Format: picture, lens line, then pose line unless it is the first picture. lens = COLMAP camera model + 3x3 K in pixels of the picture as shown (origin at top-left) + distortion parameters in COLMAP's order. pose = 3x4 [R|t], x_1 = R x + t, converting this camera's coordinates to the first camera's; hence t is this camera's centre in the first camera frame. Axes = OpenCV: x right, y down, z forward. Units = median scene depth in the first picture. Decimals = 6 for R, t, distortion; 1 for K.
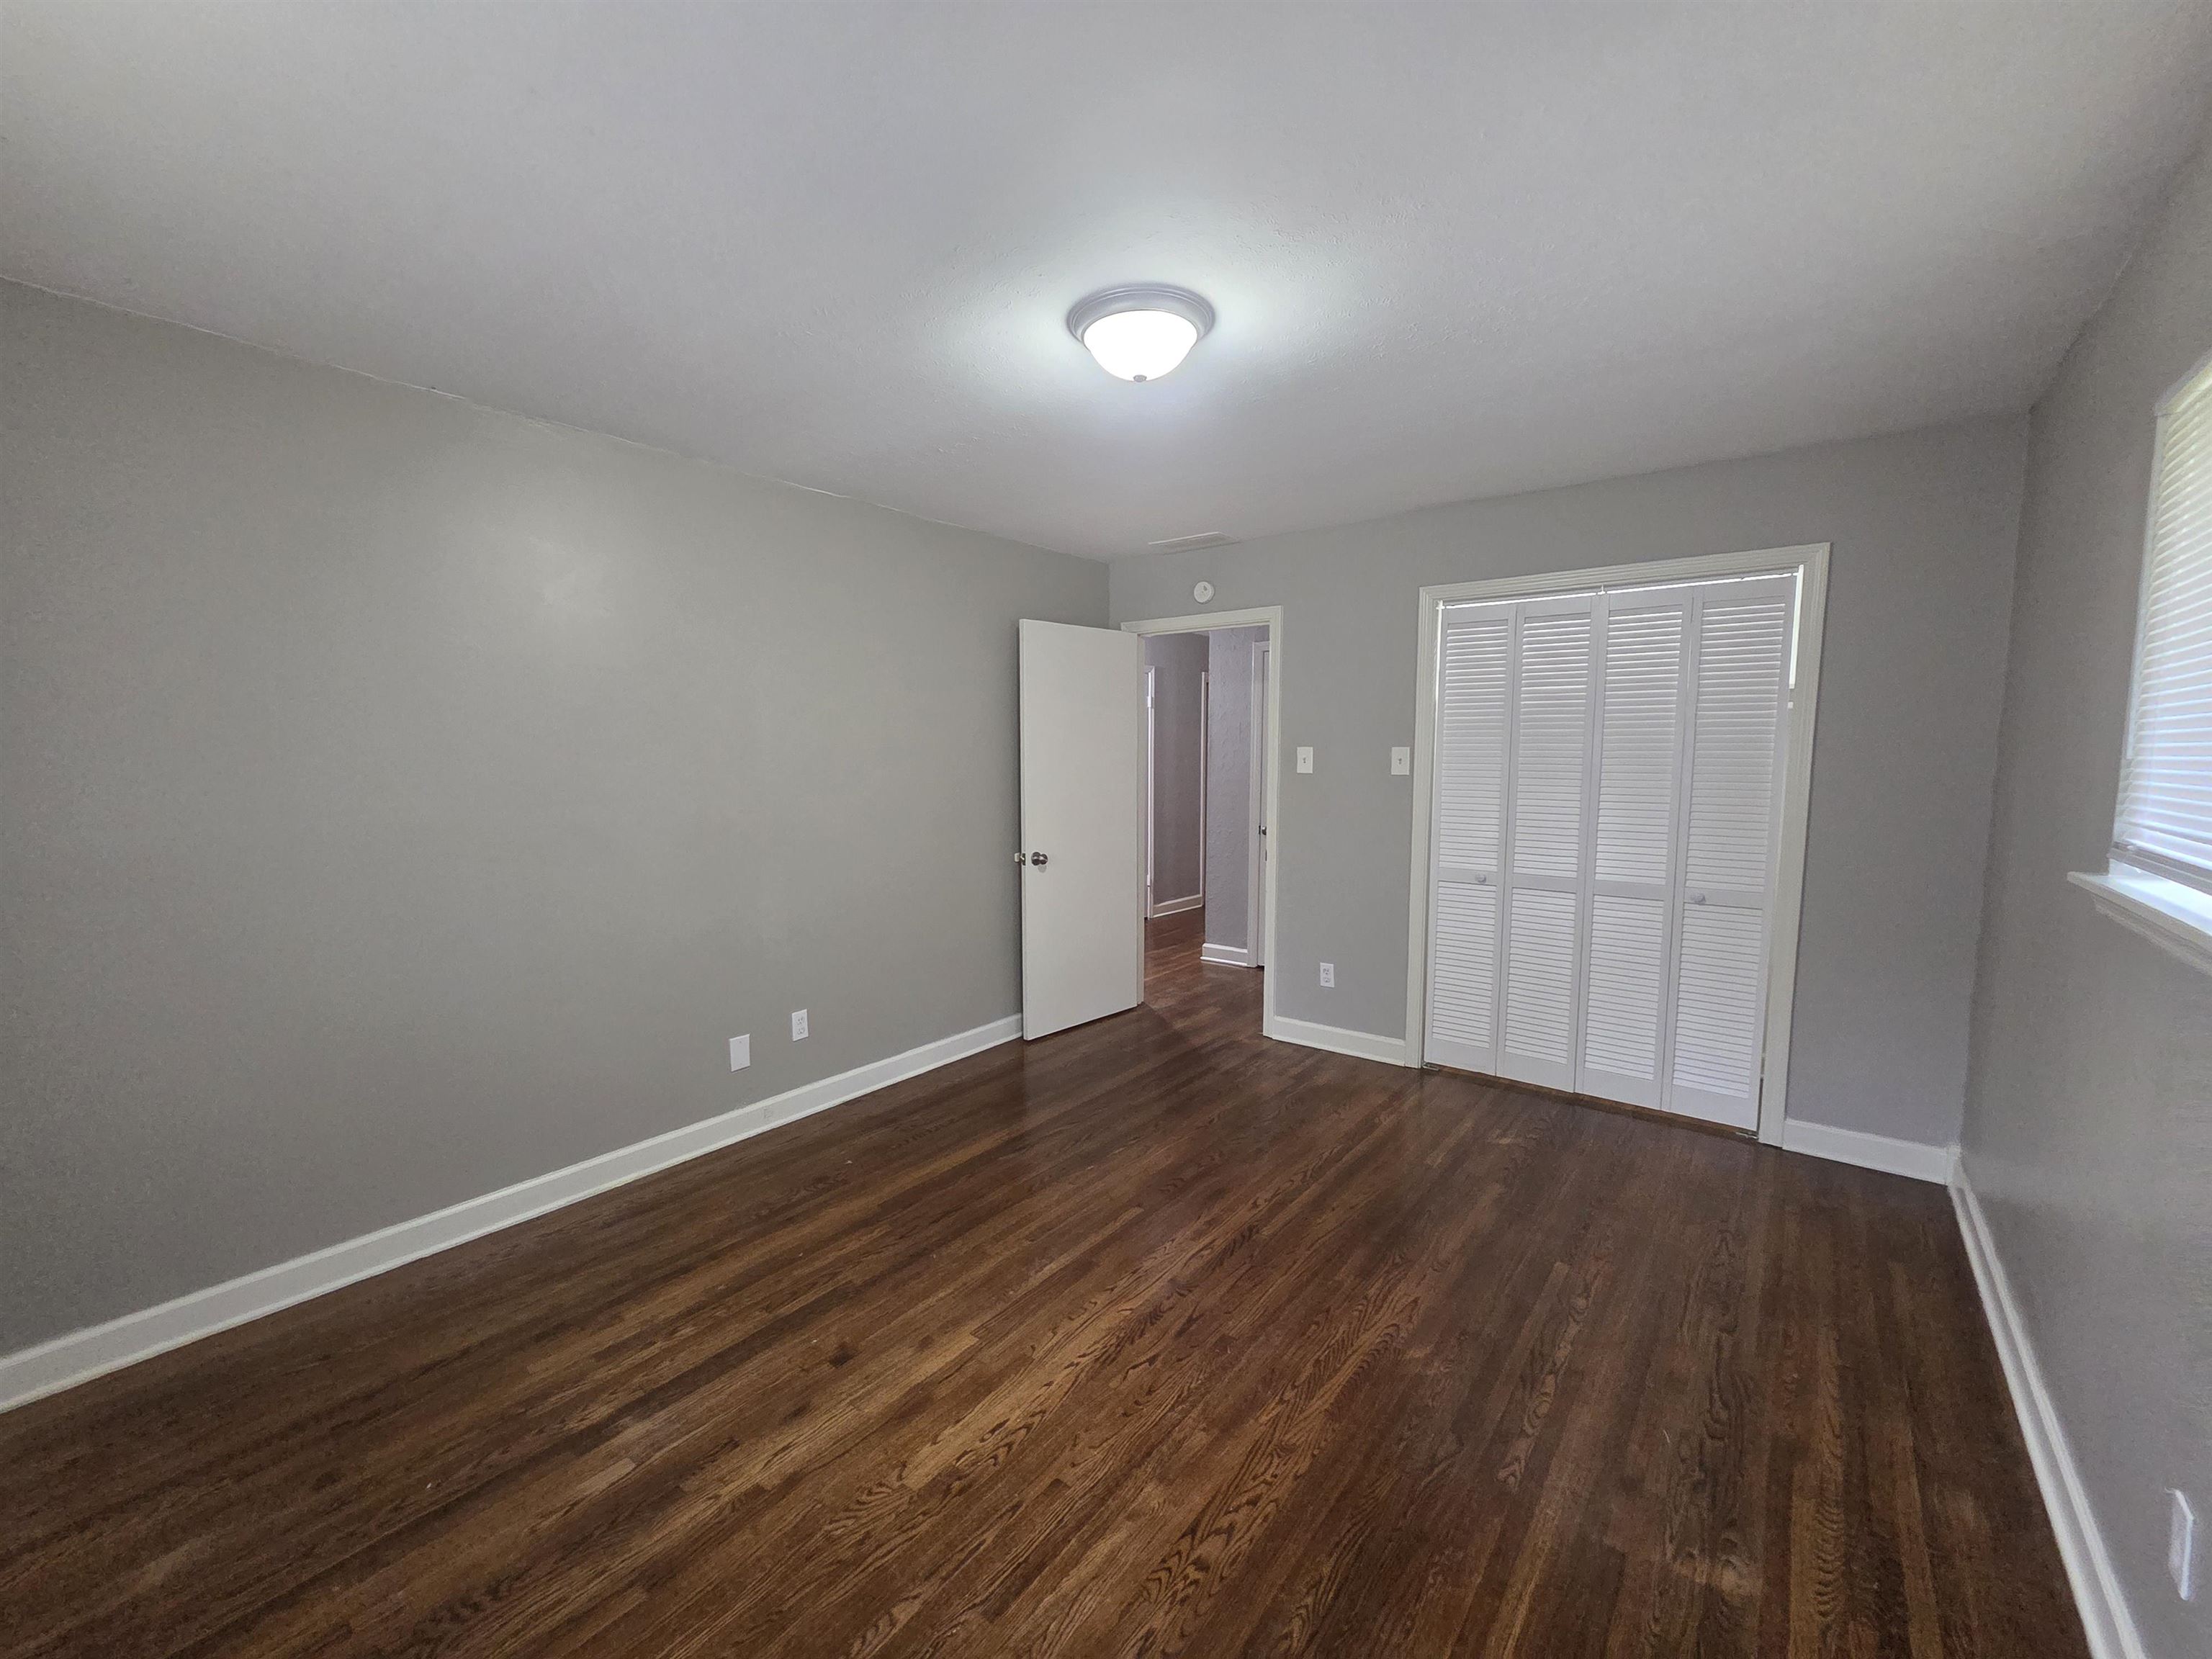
lens RADIAL K [[903.7, 0, 1094.7], [0, 903.7, 834.2], [0, 0, 1]] dist [-0.007521, 0.003038]
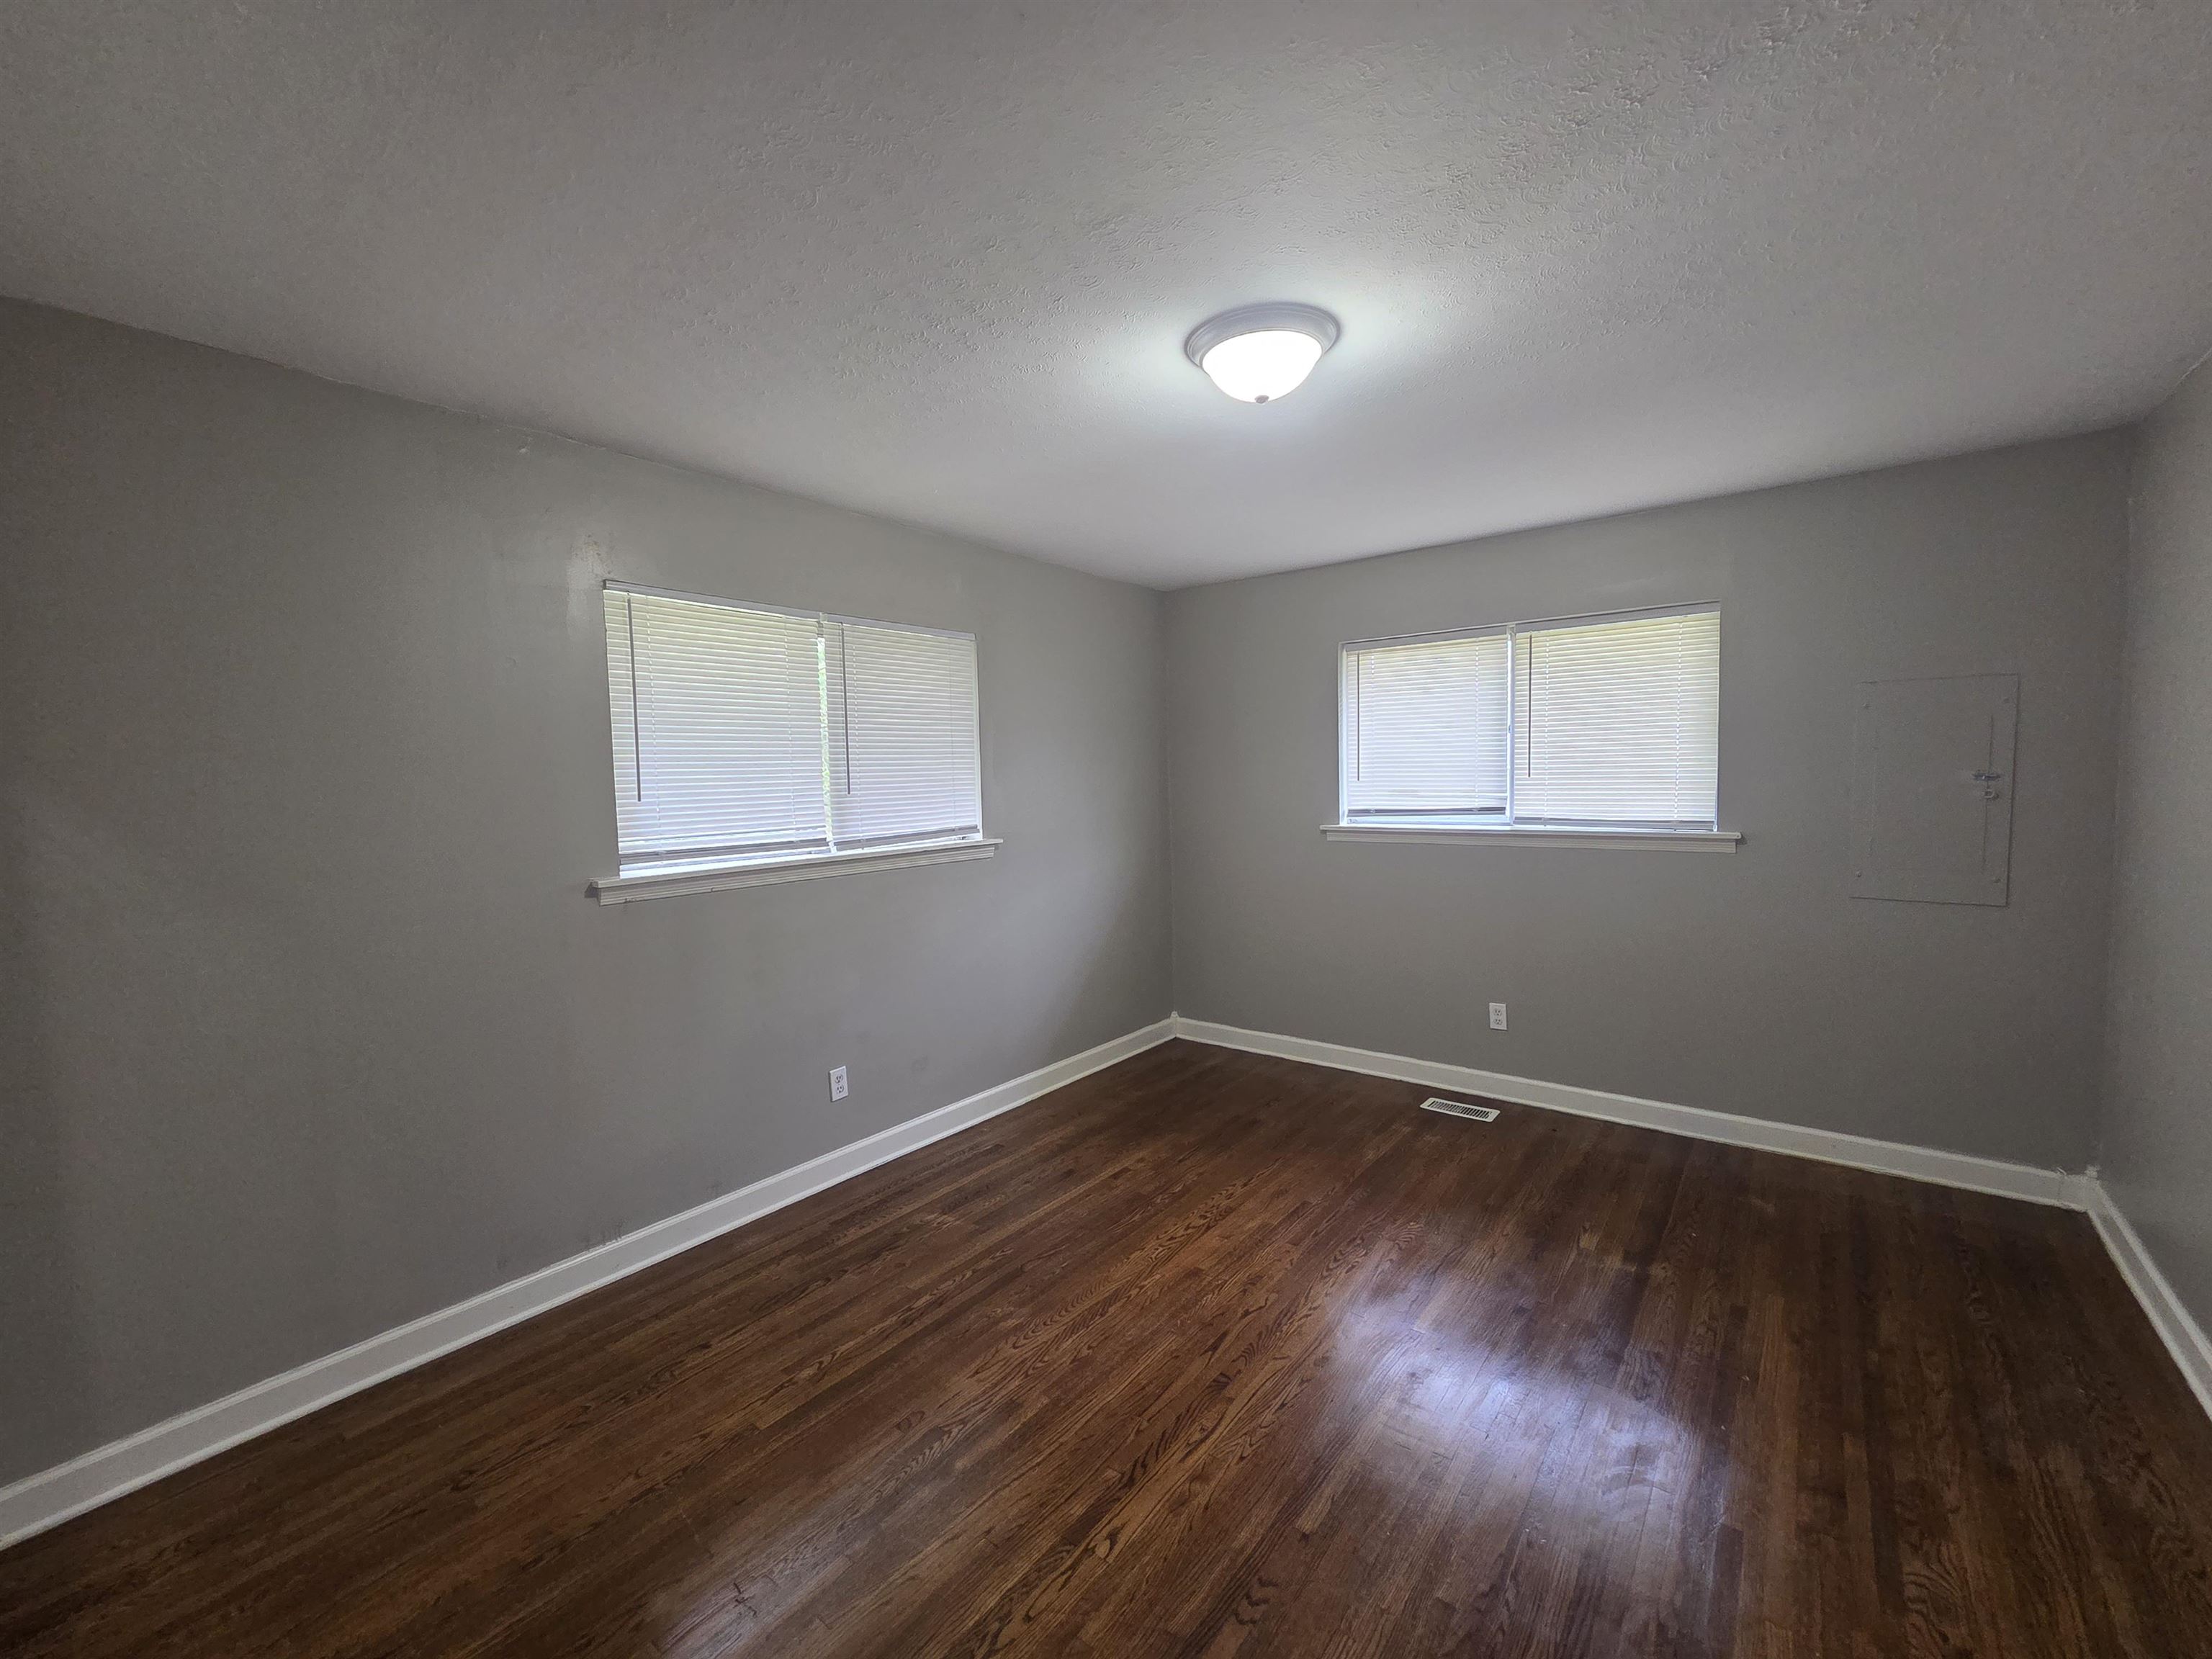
lens RADIAL K [[900.4, 0, 1095.4], [0, 900.4, 842.1], [0, 0, 1]] dist [0.001874, 0.000157]
pose [[-0.999597, 0.027405, 0.007469, 0.230609], [0.028268, 0.985513, 0.167227, -0.203298], [-0.002778, 0.167370, -0.985890, 2.029043]]
